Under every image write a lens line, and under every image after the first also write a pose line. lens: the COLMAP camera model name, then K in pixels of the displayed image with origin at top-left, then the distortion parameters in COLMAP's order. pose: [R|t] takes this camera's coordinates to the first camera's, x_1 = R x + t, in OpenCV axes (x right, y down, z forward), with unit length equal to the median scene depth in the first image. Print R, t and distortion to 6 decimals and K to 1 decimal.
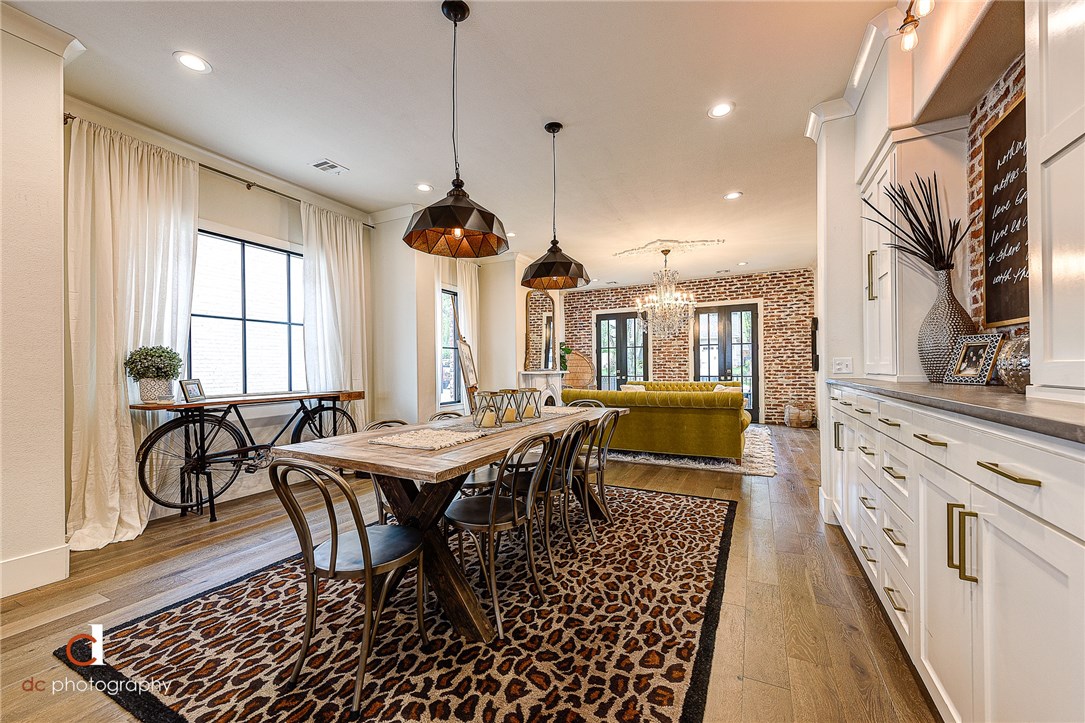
lens RADIAL K [[427.0, 0, 540.8], [0, 427.0, 366.1], [0, 0, 1]] dist [0.010375, -0.002640]
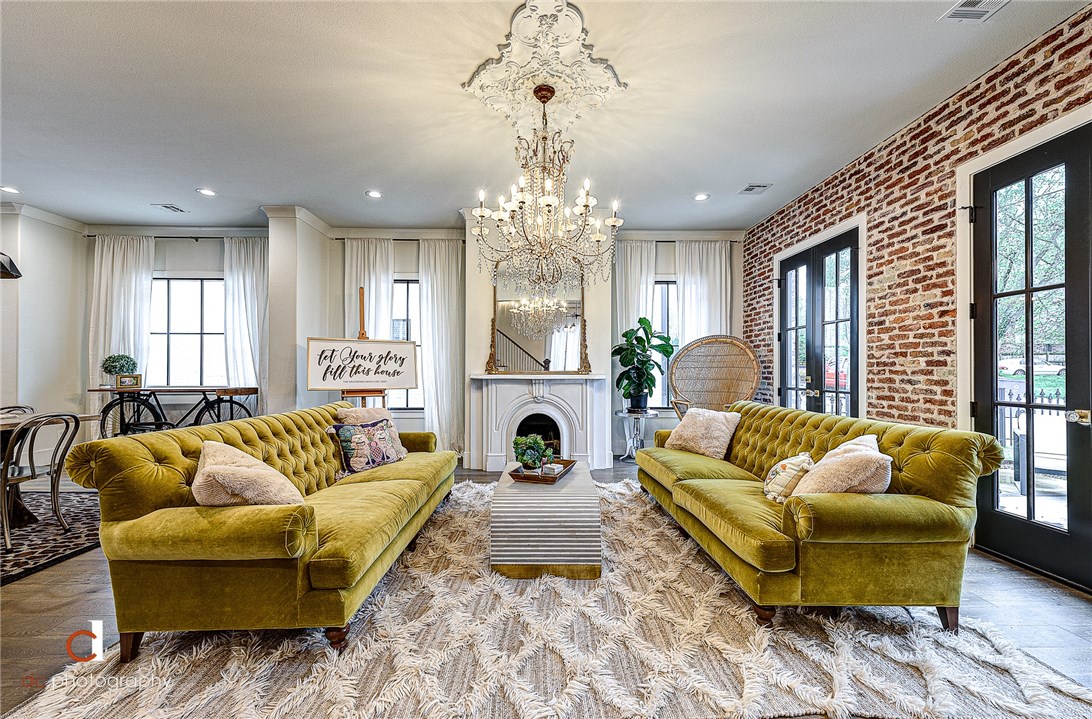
lens RADIAL K [[428.7, 0, 543.2], [0, 428.7, 362.8], [0, 0, 1]] dist [0.004621, -0.000588]
pose [[0.469696, -0.006767, -0.882802, 1.070922], [-0.001440, 0.999963, -0.008431, -0.000796], [0.882827, 0.005232, 0.469669, 1.301202]]
